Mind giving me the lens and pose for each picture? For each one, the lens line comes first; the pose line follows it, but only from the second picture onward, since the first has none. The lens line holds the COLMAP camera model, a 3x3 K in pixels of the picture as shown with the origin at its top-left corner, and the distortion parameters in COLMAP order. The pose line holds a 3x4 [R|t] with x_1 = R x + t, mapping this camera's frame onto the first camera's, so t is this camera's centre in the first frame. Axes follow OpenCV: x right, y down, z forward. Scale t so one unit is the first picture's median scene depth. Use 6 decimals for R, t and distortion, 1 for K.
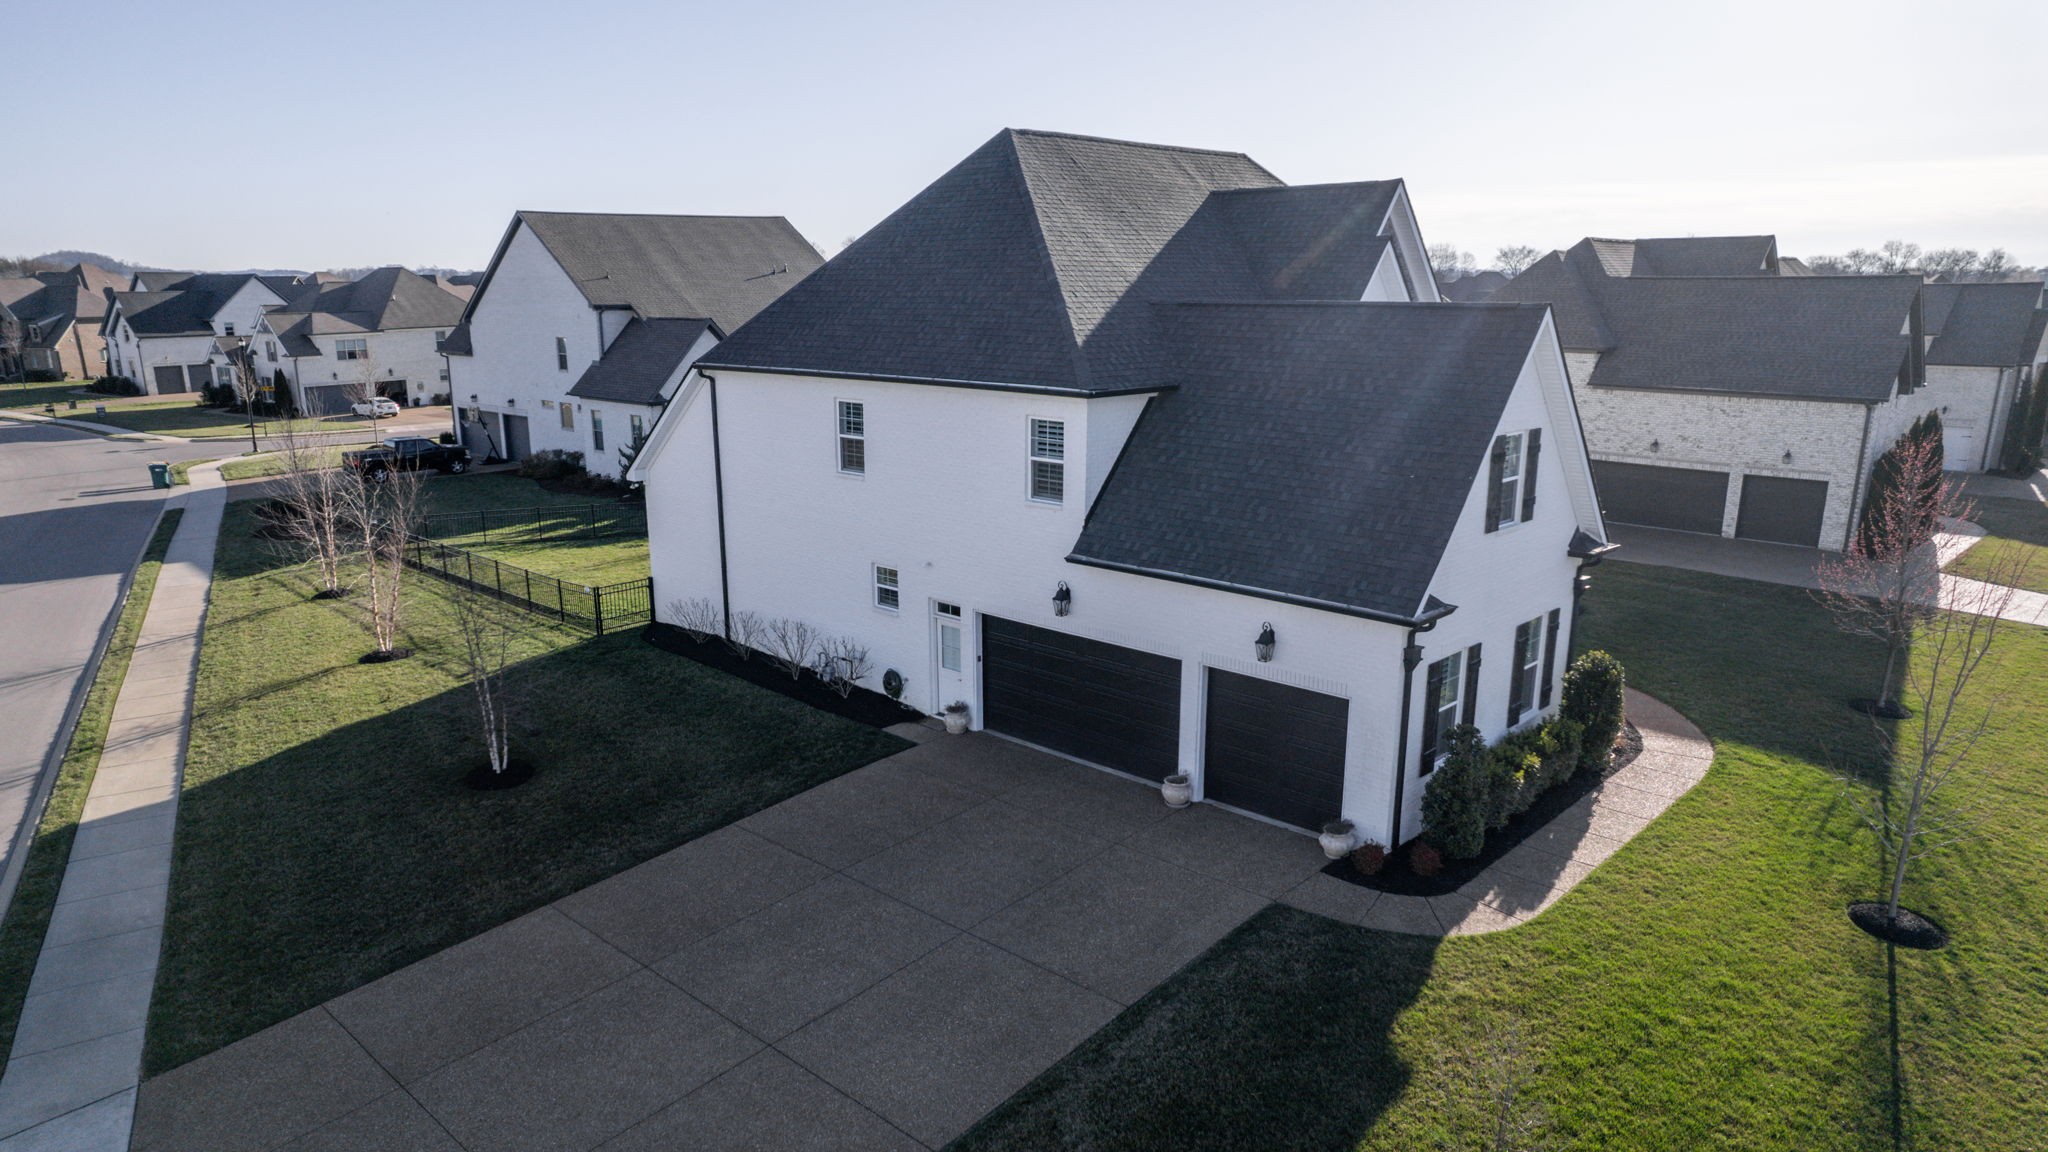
lens RADIAL K [[1380.6, 0, 931.8], [0, 1380.6, 482.7], [0, 0, 1]] dist [-0.041066, -0.000995]
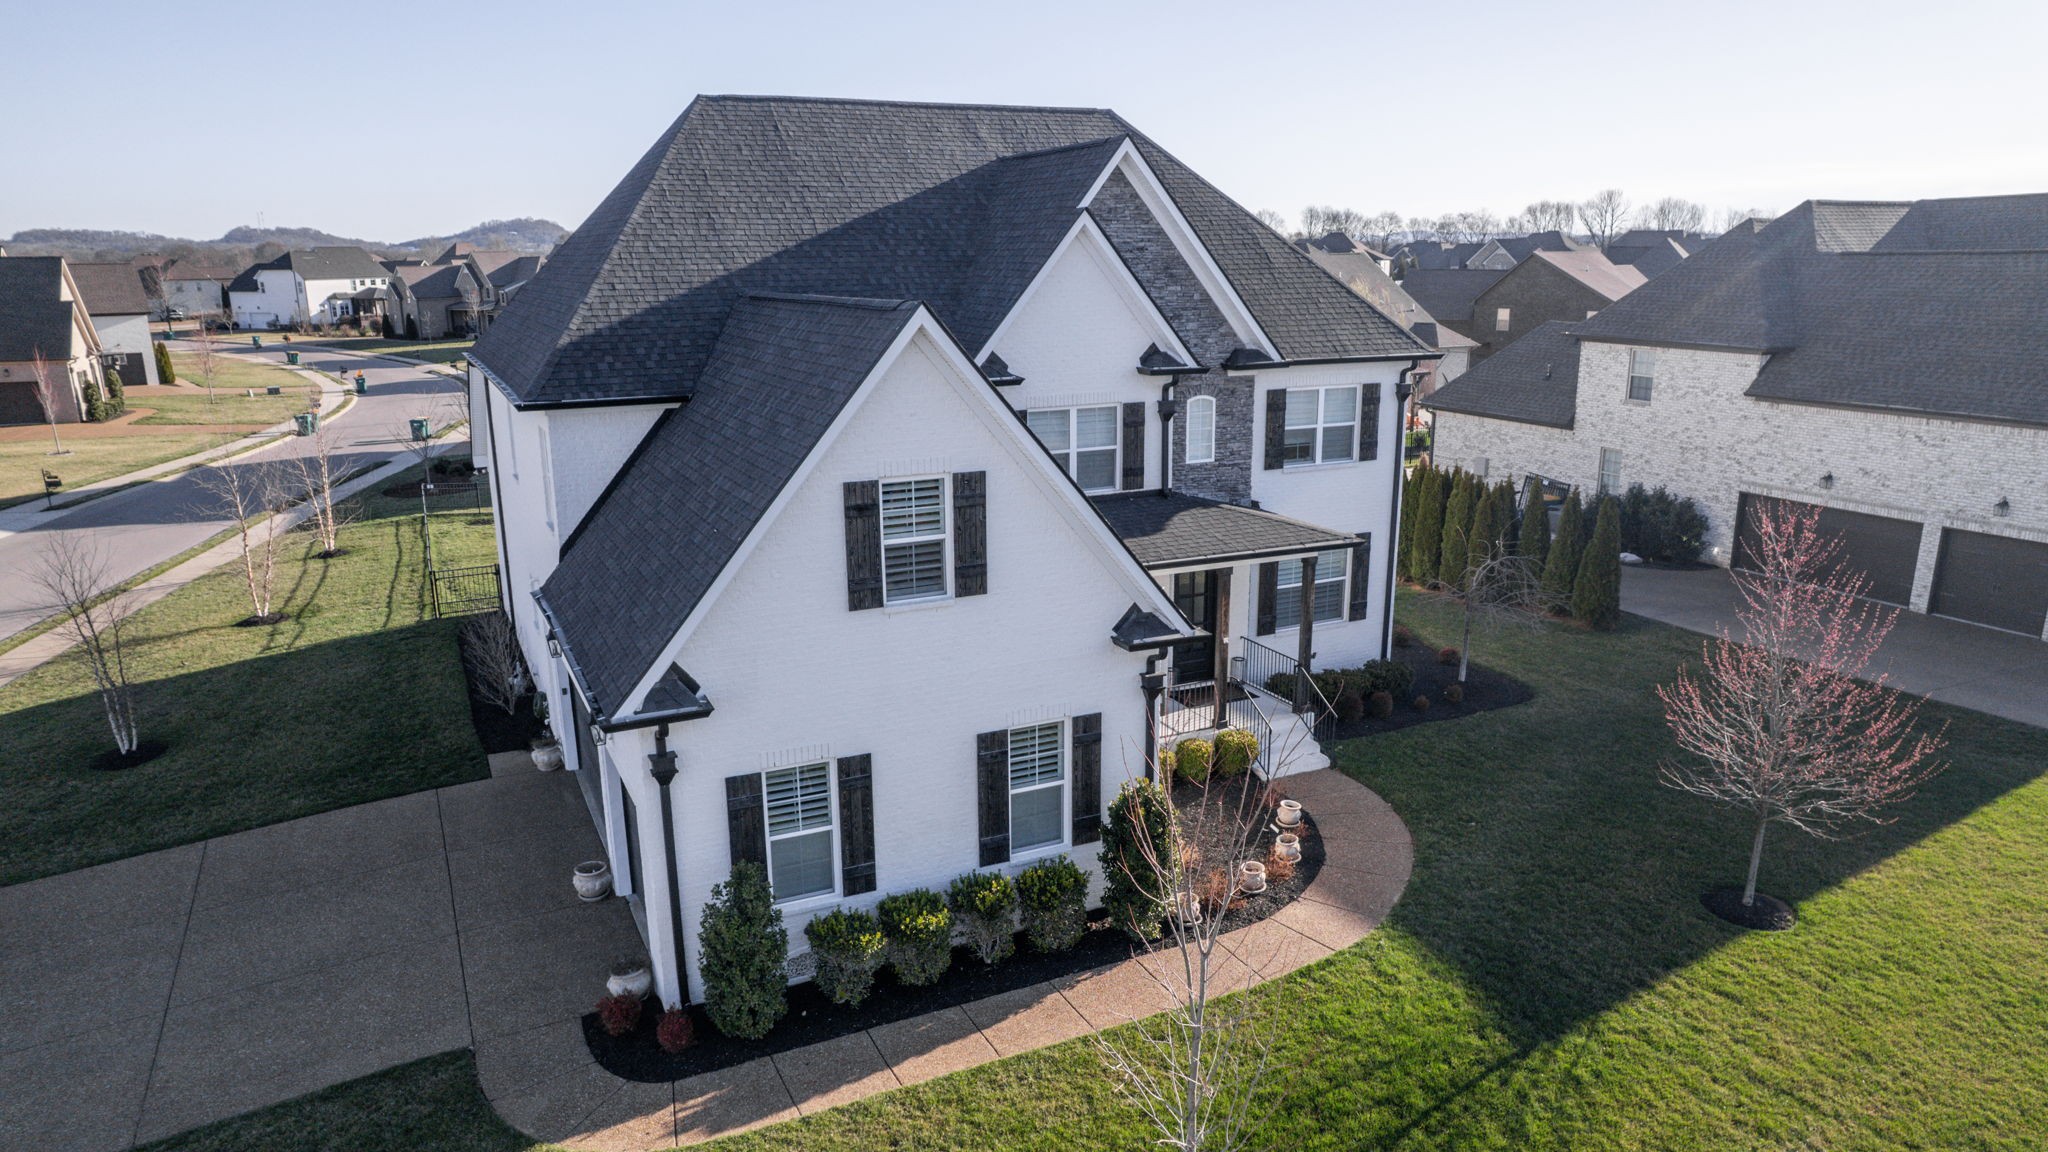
lens RADIAL K [[1380.6, 0, 931.8], [0, 1380.6, 482.7], [0, 0, 1]] dist [-0.041066, -0.000995]
pose [[0.943530, 0.054389, -0.326793, 0.436405], [-0.046924, 0.998427, 0.030690, -0.035650], [0.327948, -0.013622, 0.944597, 0.199396]]
